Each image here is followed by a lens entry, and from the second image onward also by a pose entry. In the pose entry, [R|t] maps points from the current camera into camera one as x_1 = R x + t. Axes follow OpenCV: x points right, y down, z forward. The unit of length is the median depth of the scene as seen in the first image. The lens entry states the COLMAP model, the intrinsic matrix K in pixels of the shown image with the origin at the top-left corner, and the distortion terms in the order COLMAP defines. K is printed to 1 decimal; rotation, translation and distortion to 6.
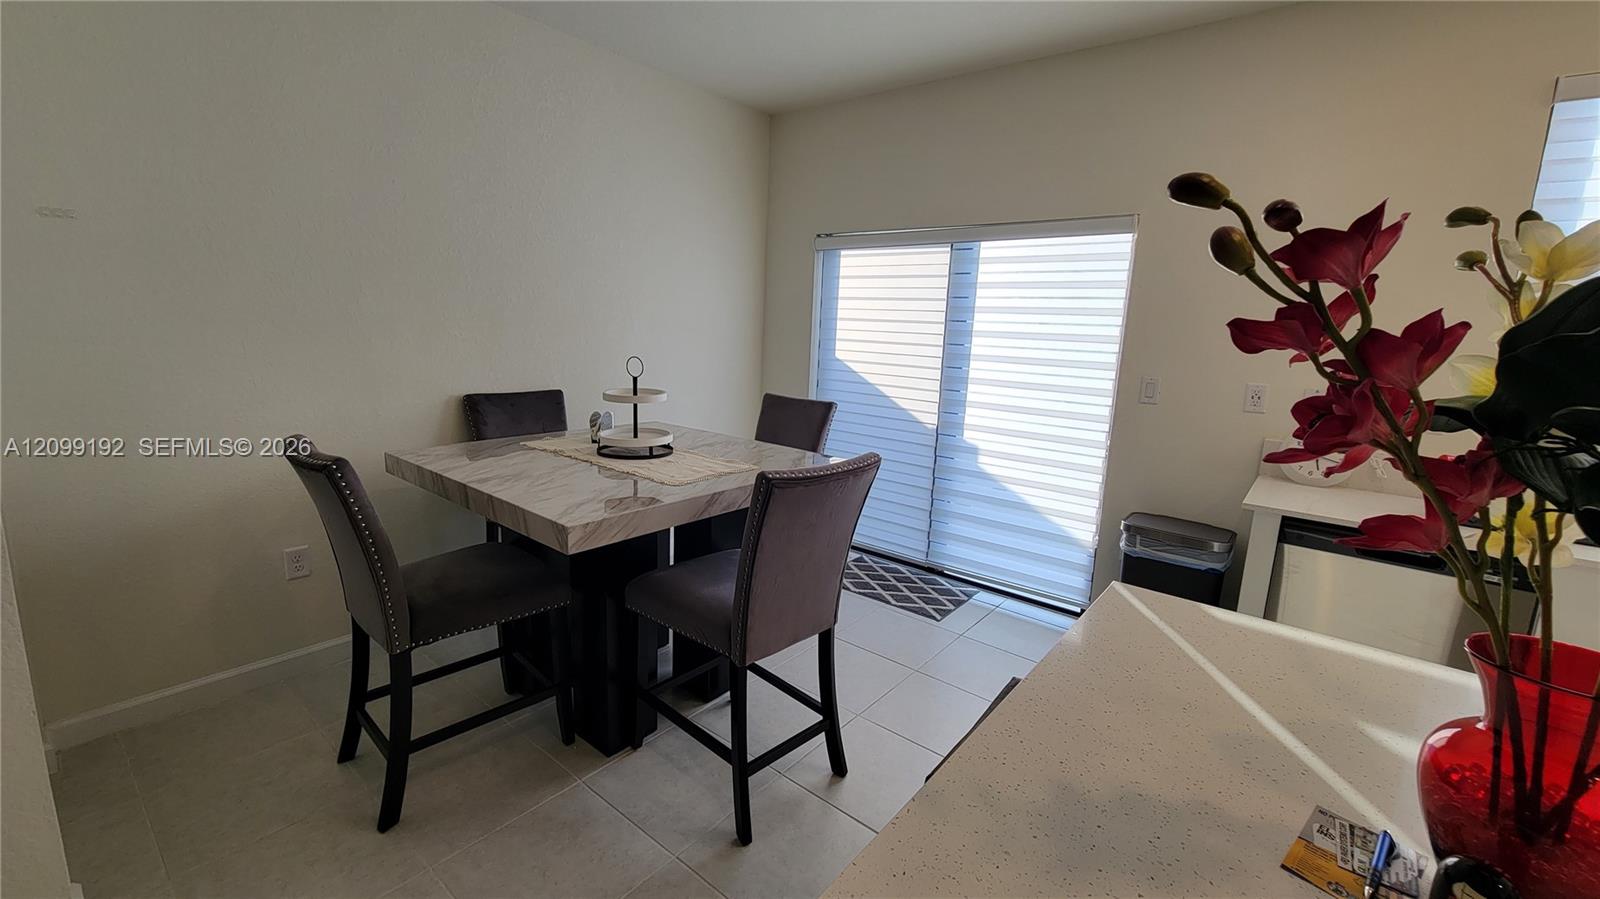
lens RADIAL K [[653.9, 0, 792.4], [0, 653.9, 433.5], [0, 0, 1]] dist [0.000931, 0.000205]
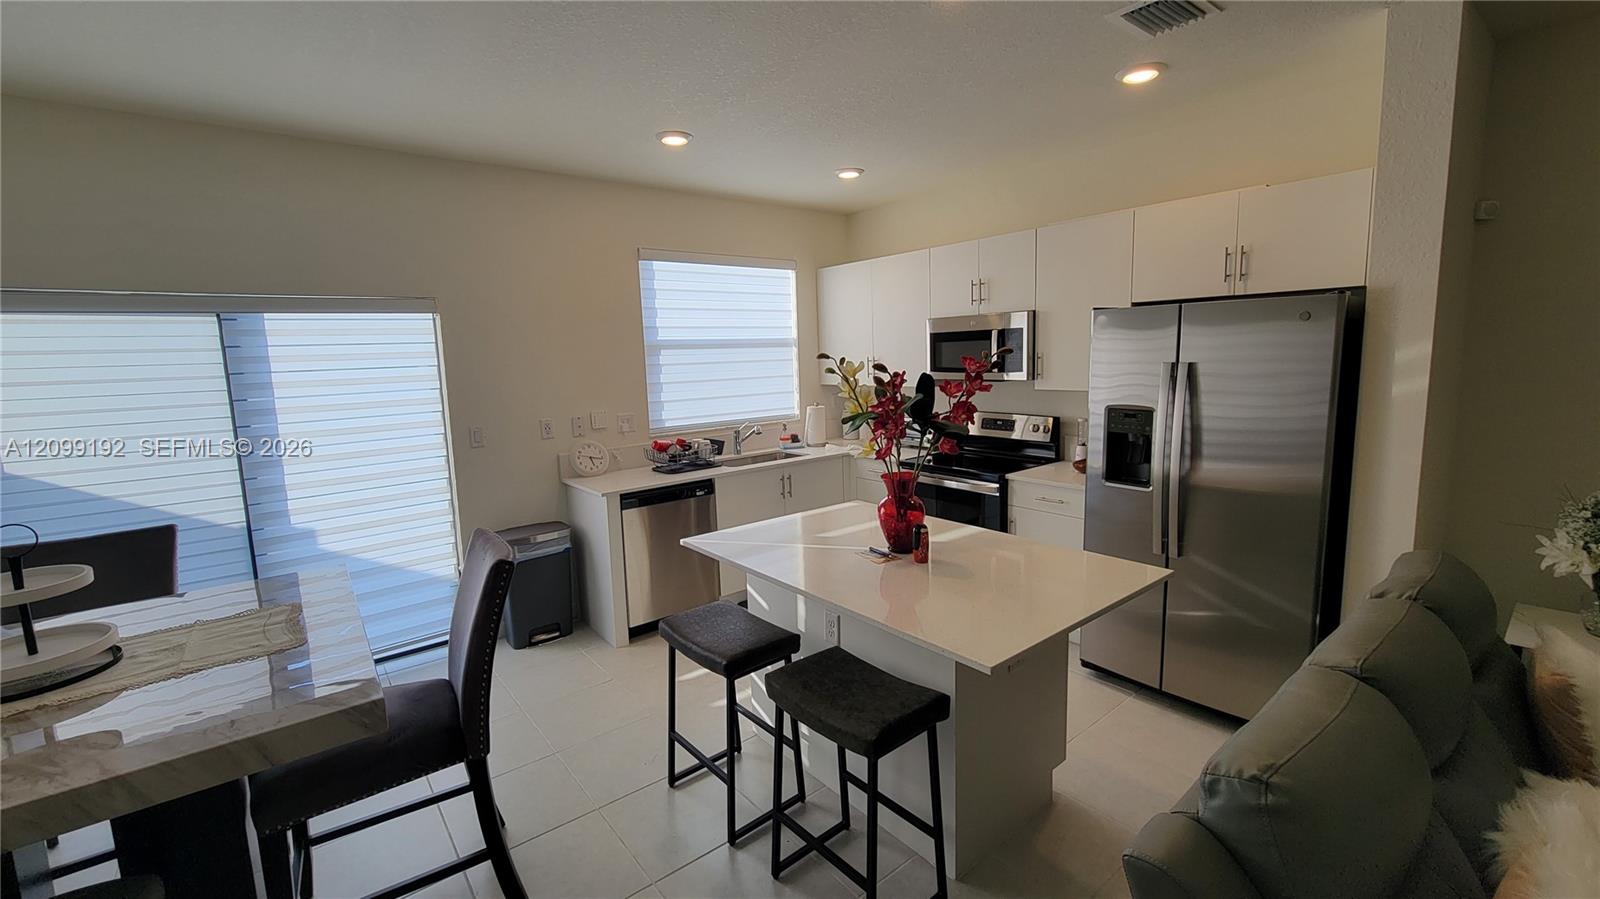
lens RADIAL K [[653.9, 0, 792.4], [0, 653.9, 433.5], [0, 0, 1]] dist [0.000931, 0.000205]
pose [[0.219863, -0.168950, 0.960789, -0.544674], [0.210469, 0.969909, 0.122391, -0.101420], [-0.952556, 0.175307, 0.248805, 0.113623]]
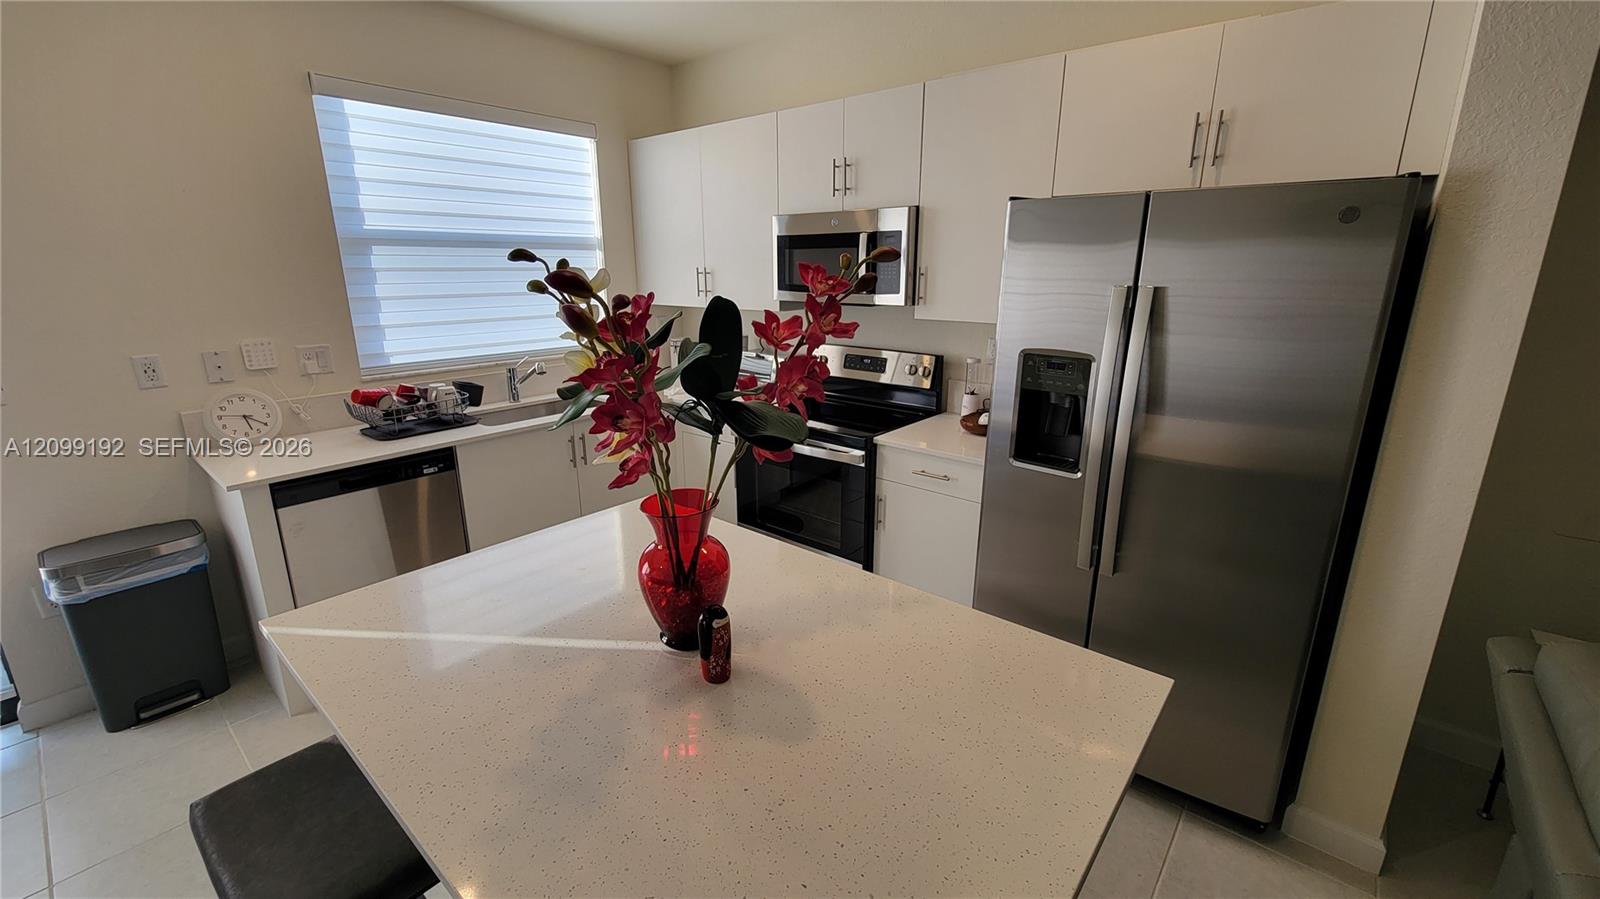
lens RADIAL K [[653.9, 0, 792.4], [0, 653.9, 433.5], [0, 0, 1]] dist [0.000931, 0.000205]
pose [[0.028255, -0.291870, 0.956041, -0.128603], [0.176984, 0.942773, 0.282589, -0.067700], [-0.983808, 0.161219, 0.078295, 0.089281]]
